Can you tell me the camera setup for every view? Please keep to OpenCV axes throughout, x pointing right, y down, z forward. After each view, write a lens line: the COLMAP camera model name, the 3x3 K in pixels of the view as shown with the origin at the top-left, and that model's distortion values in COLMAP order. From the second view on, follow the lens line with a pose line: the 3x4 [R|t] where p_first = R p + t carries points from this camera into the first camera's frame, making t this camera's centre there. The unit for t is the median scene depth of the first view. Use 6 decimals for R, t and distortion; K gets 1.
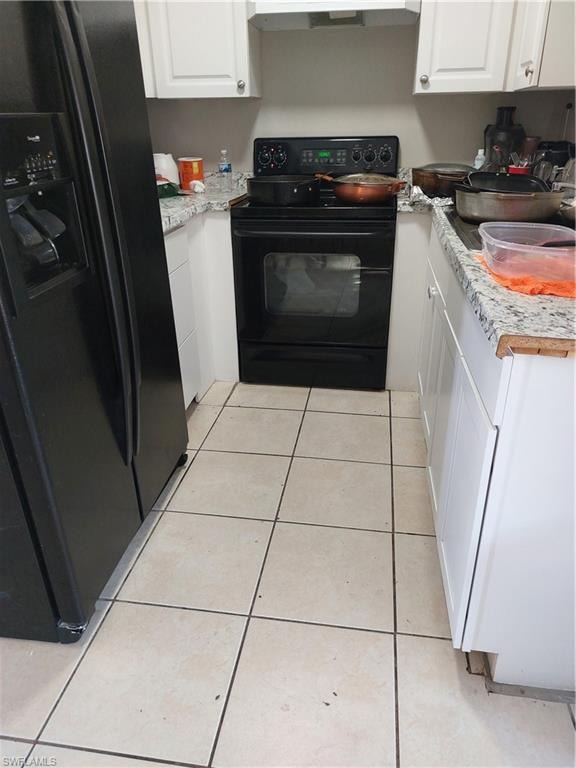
lens RADIAL K [[557.3, 0, 286.1], [0, 557.3, 389.5], [0, 0, 1]] dist [0.061262, -0.070002]
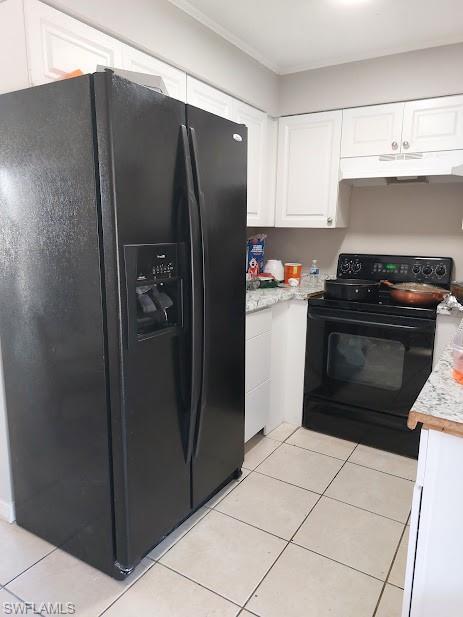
lens RADIAL K [[447.7, 0, 216.2], [0, 447.7, 306.2], [0, 0, 1]] dist [0.061262, -0.070002]
pose [[0.914510, 0.098395, -0.392416, 0.142477], [-0.202531, 0.951023, -0.233530, 0.005375], [0.350219, 0.293042, 0.889648, -0.085895]]
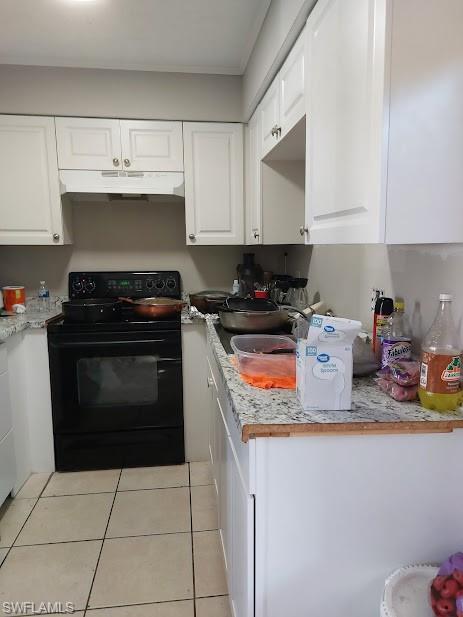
lens RADIAL K [[447.7, 0, 239.7], [0, 447.7, 312.0], [0, 0, 1]] dist [0.061262, -0.070002]
pose [[0.958740, -0.033209, 0.282339, 0.030033], [0.117202, 0.950998, -0.286125, -0.018583], [-0.259002, 0.307410, 0.915651, -0.033562]]
